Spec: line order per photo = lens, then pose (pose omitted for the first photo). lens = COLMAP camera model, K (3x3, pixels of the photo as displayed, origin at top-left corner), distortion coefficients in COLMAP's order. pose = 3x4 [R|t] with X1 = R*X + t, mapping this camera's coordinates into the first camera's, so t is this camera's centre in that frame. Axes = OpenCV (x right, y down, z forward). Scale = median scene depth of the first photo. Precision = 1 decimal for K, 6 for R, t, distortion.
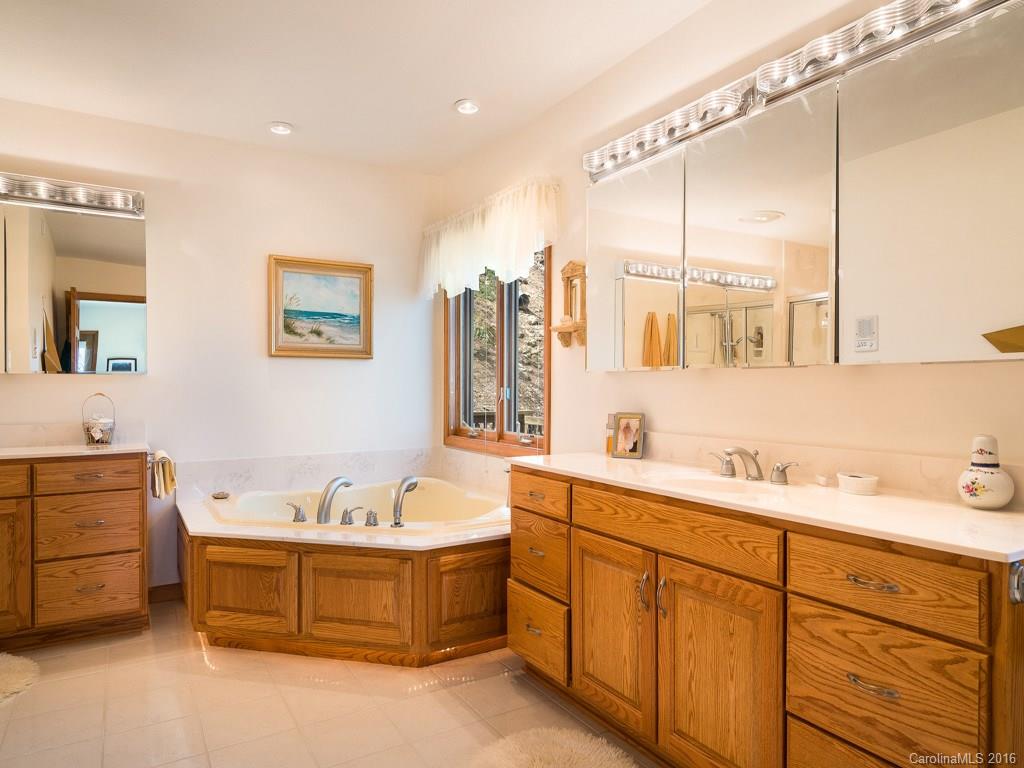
lens RADIAL K [[650.0, 0, 511.5], [0, 650.0, 385.6], [0, 0, 1]] dist [0.000978, -0.000582]
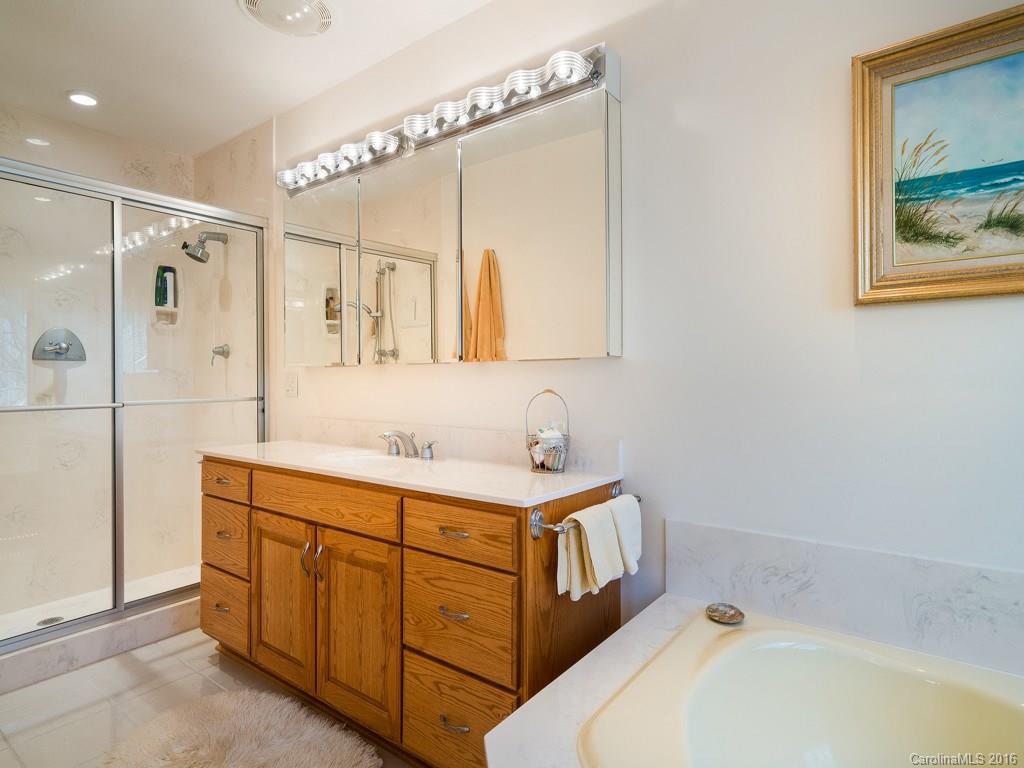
lens RADIAL K [[567.1, 0, 509.0], [0, 567.1, 373.3], [0, 0, 1]] dist [0.023201, 0.000729]
pose [[0.367600, -0.006554, -0.929961, -0.126664], [0.007984, 0.999961, -0.003892, -0.002194], [0.929950, -0.005994, 0.367638, 0.733265]]
